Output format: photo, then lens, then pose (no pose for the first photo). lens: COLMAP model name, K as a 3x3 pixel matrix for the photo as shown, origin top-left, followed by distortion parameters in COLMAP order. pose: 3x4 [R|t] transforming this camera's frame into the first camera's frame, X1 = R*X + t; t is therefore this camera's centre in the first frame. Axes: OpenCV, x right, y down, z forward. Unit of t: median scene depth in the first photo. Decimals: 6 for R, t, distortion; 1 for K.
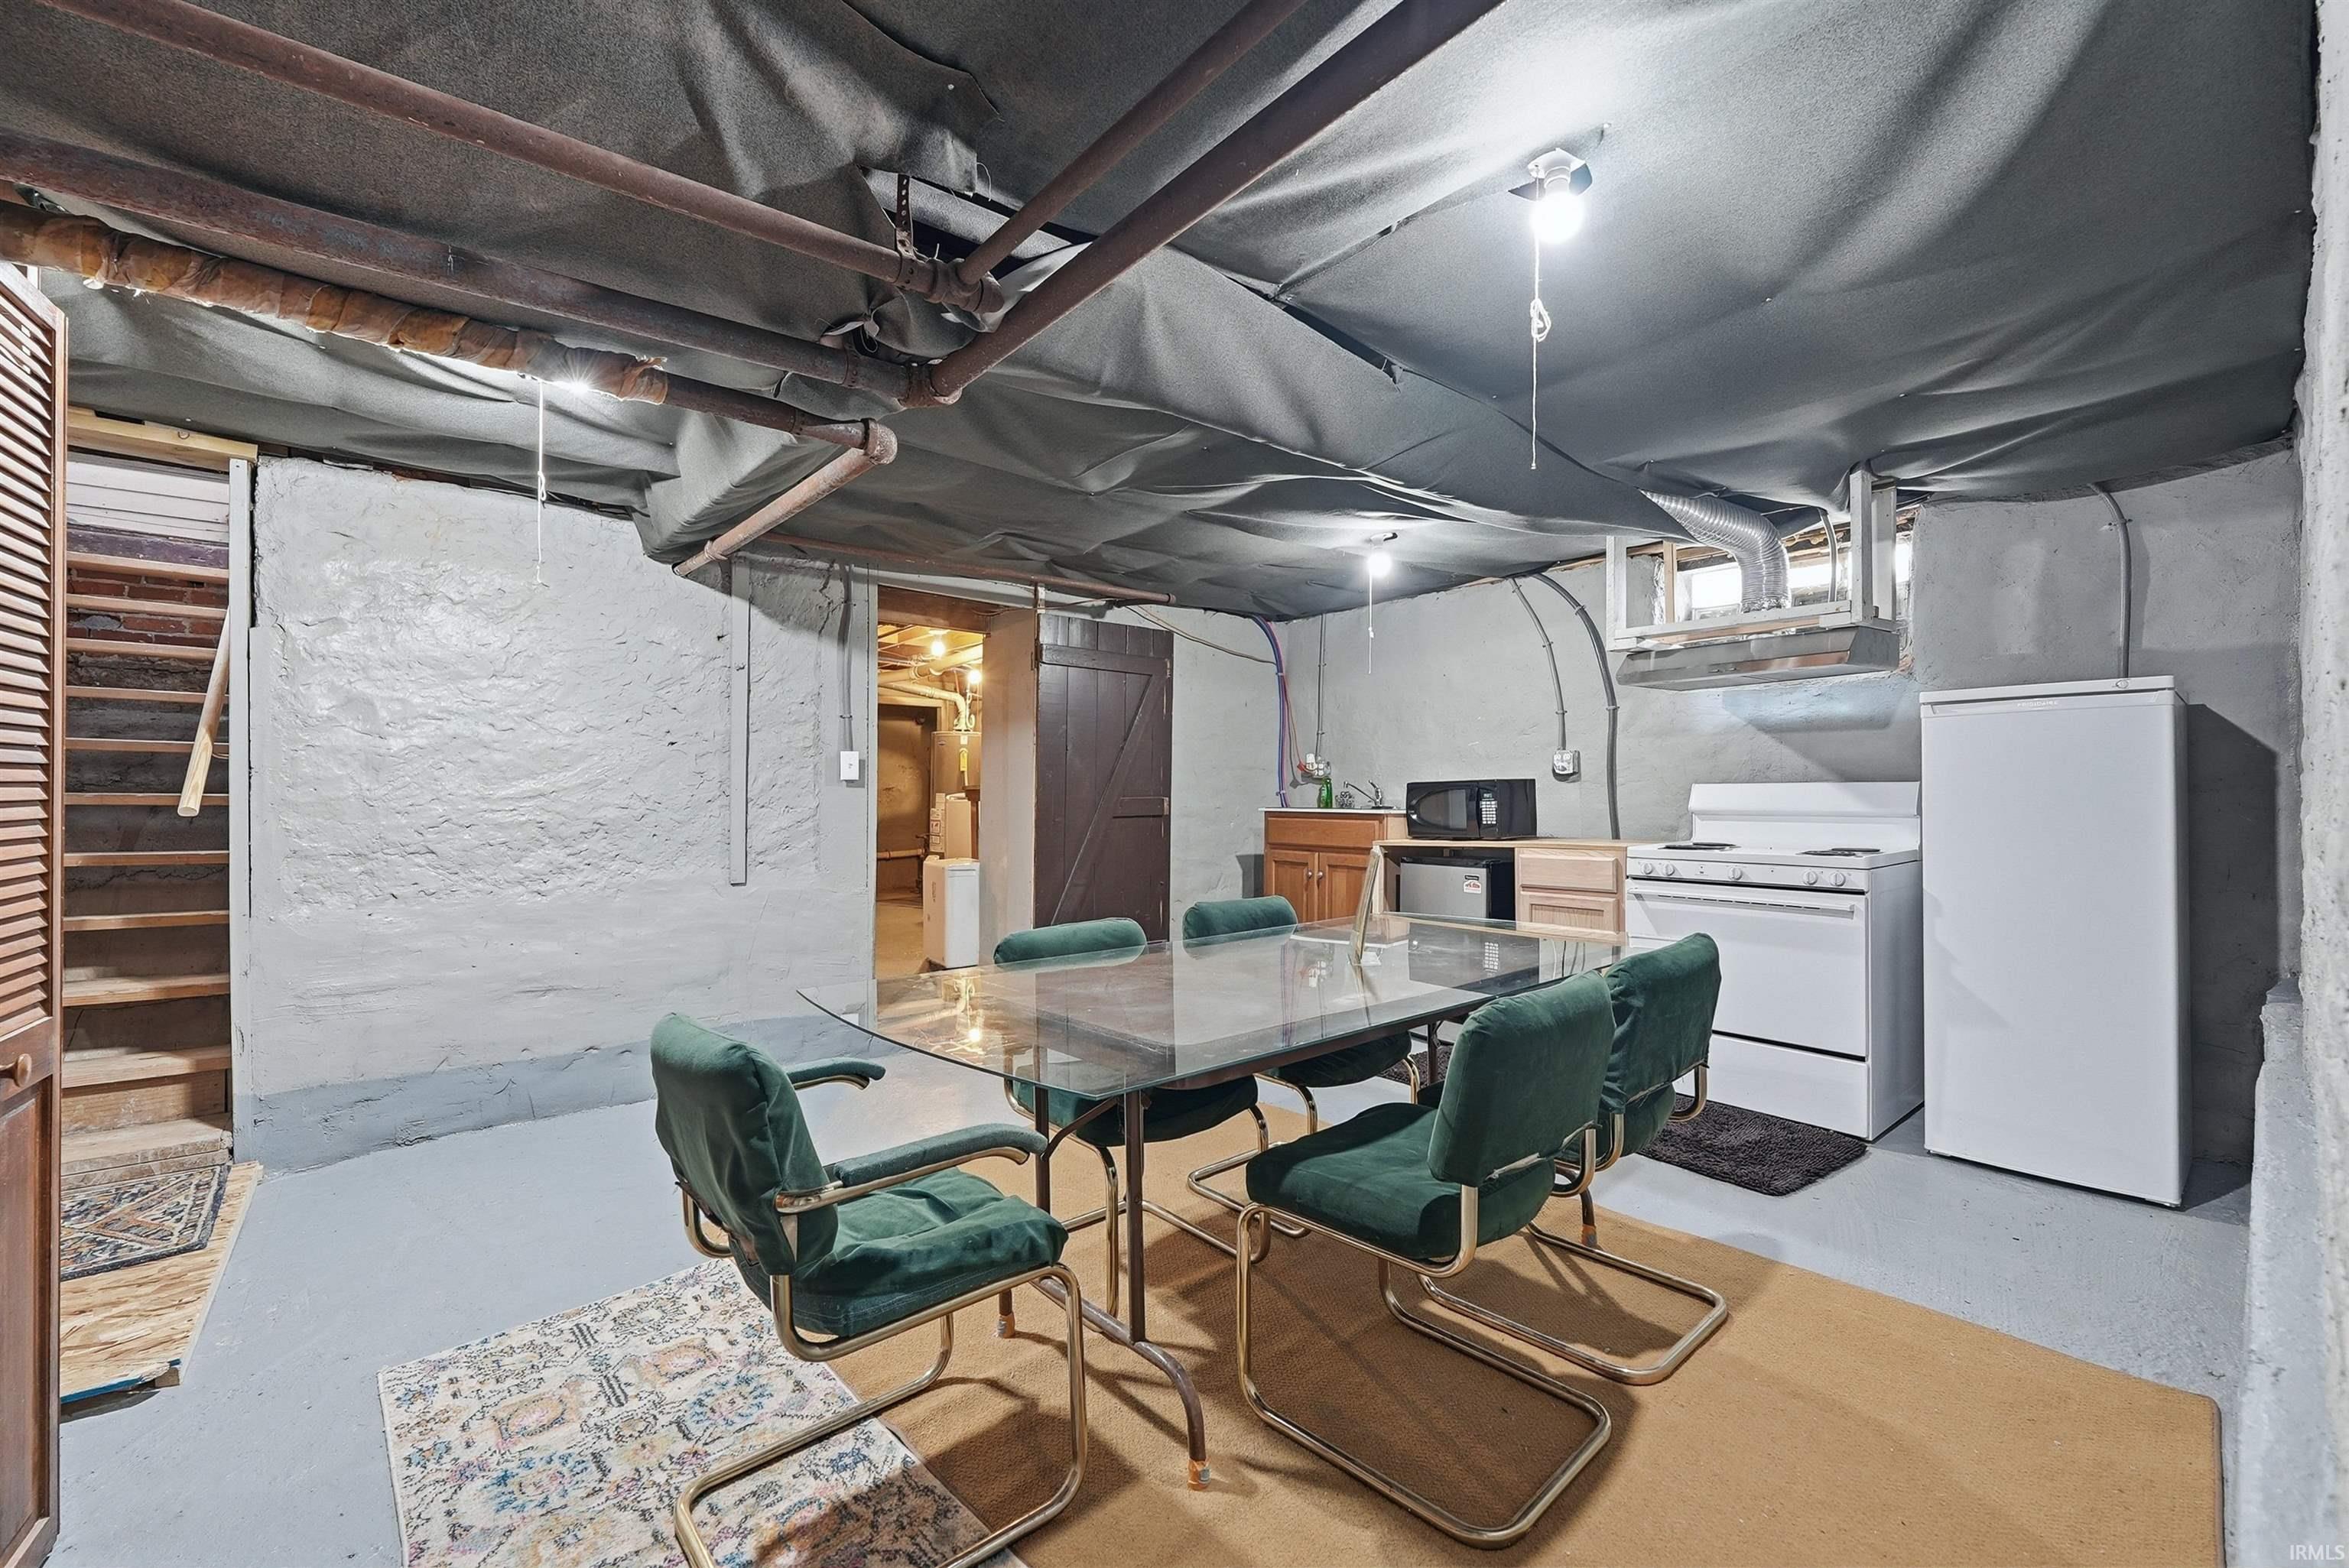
lens RADIAL K [[955.0, 0, 1169.4], [0, 955.0, 791.7], [0, 0, 1]] dist [-0.002995, -0.000148]
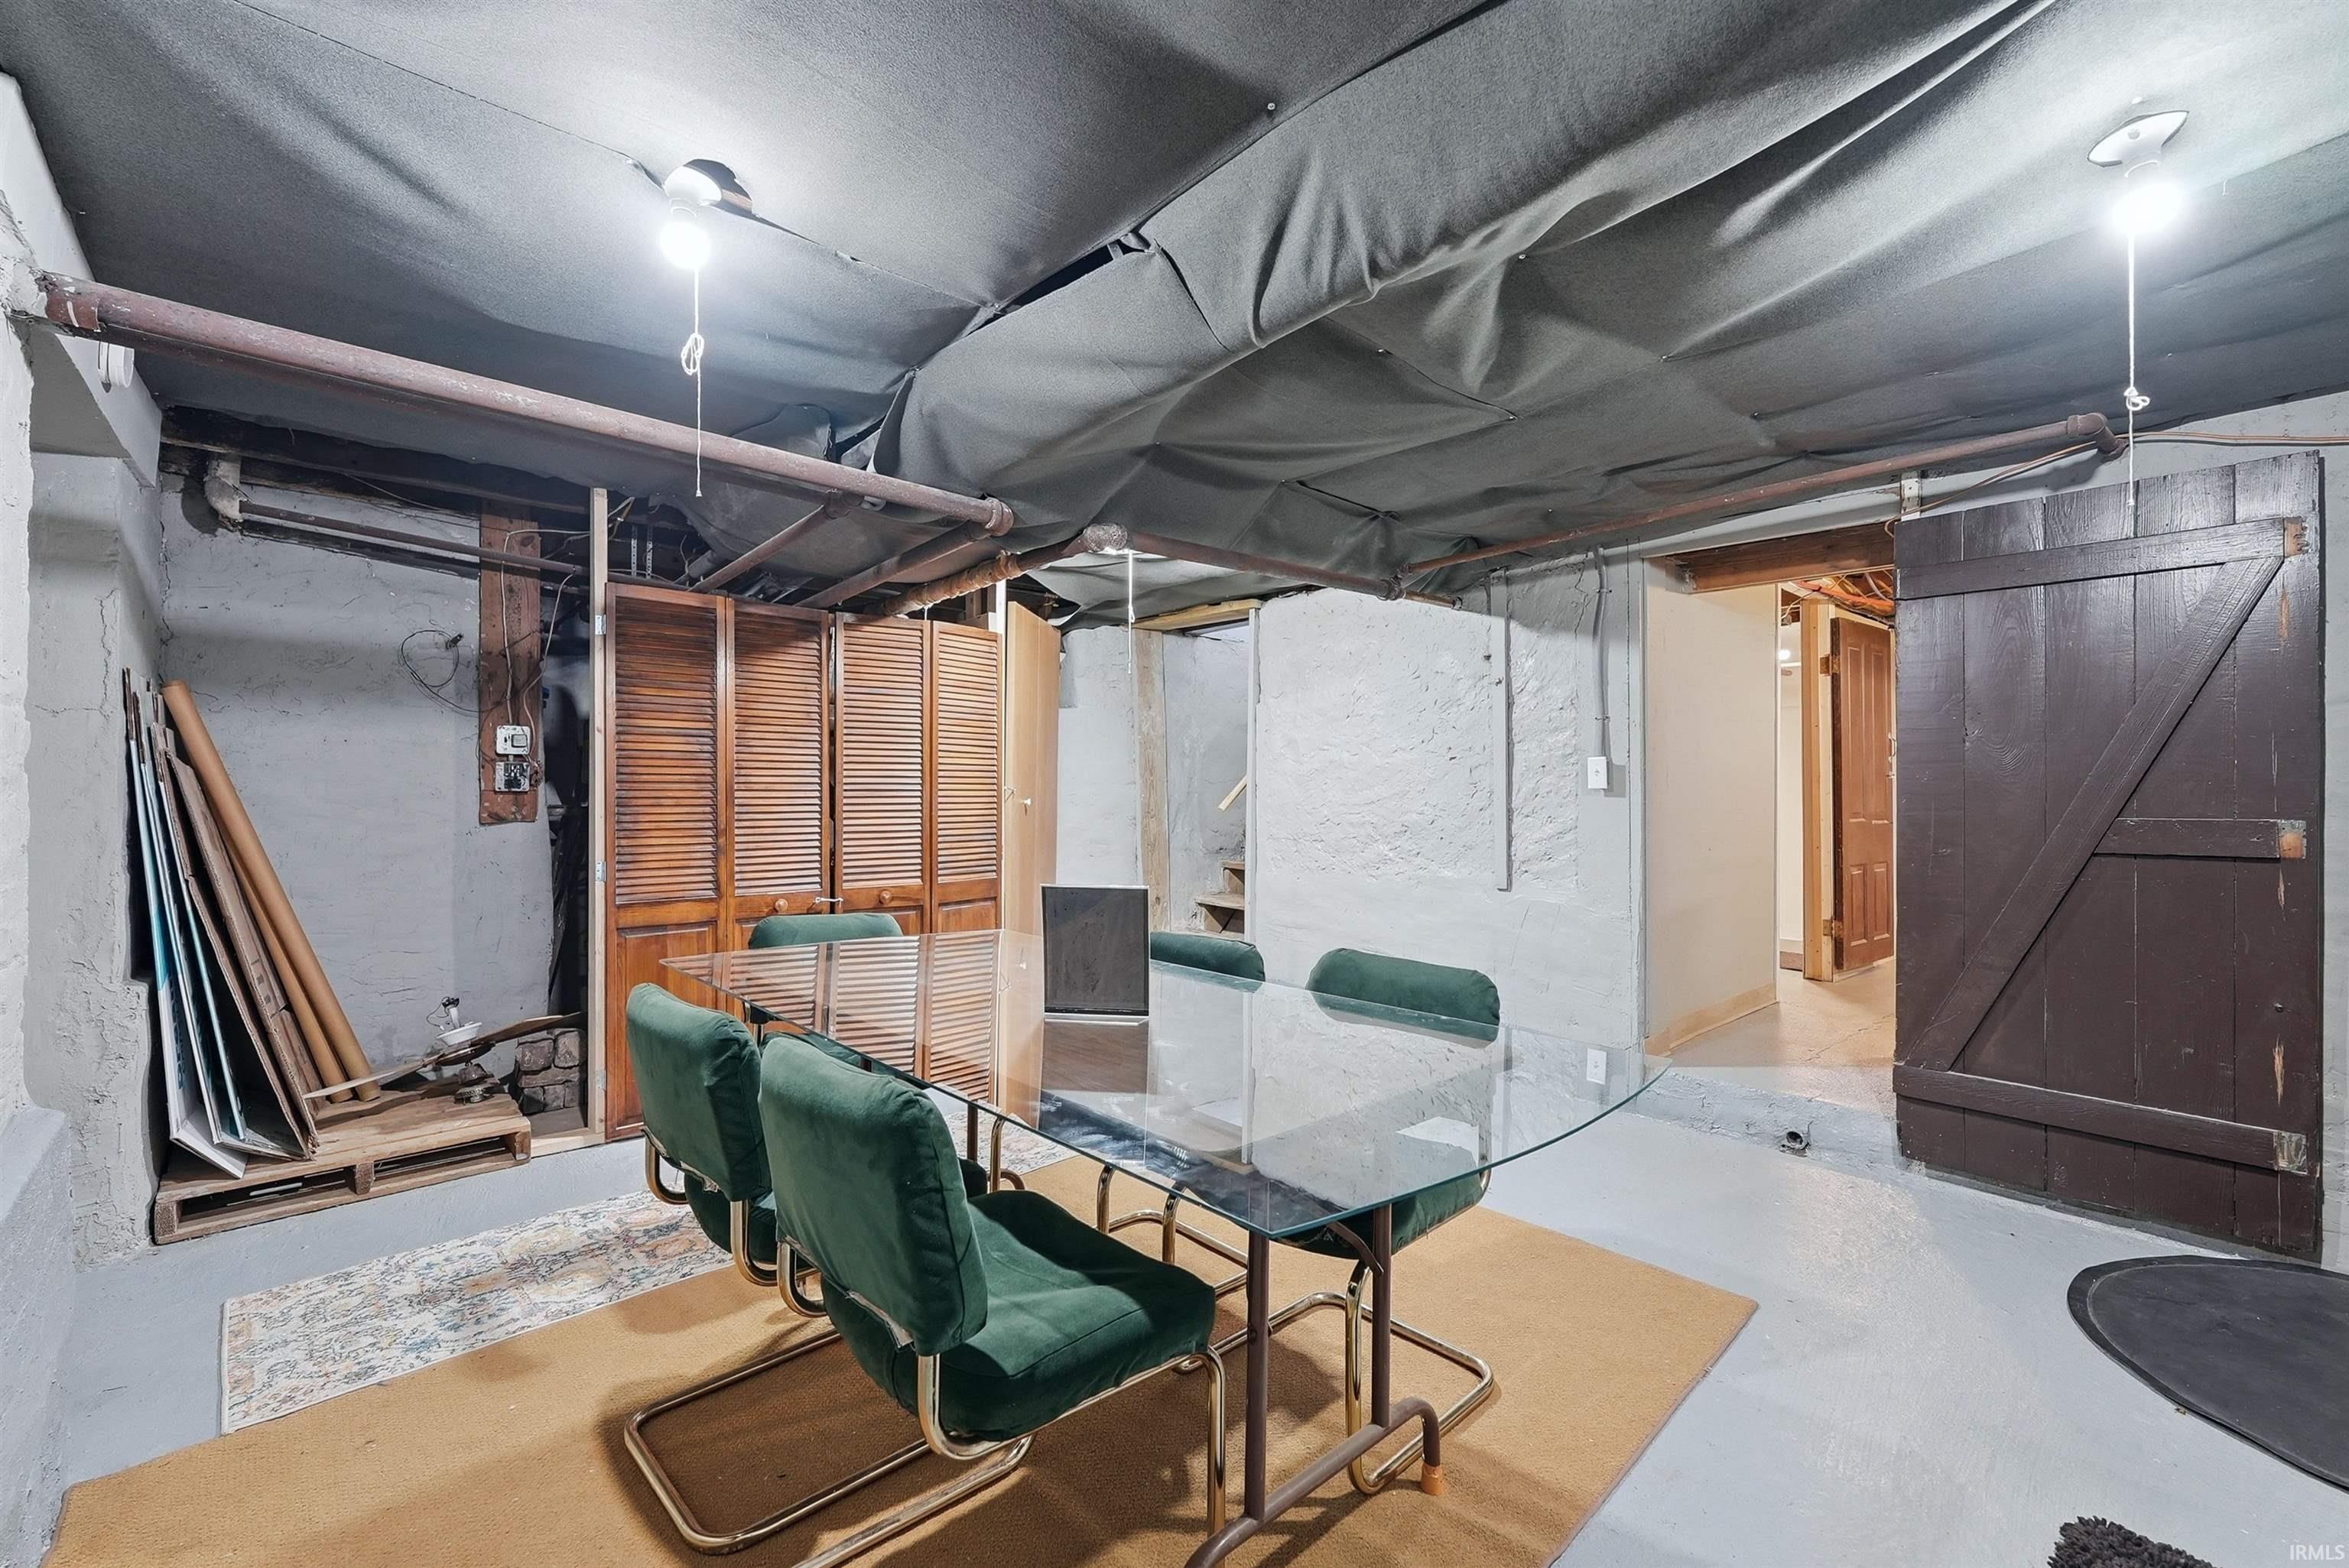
lens RADIAL K [[955.0, 0, 1167.1], [0, 955.0, 782.6], [0, 0, 1]] dist [-0.002995, -0.000148]
pose [[0.021268, -0.010055, -0.999723, 0.605545], [-0.002634, 0.999945, -0.010113, -0.009046], [0.999770, 0.002848, 0.021240, 0.633687]]
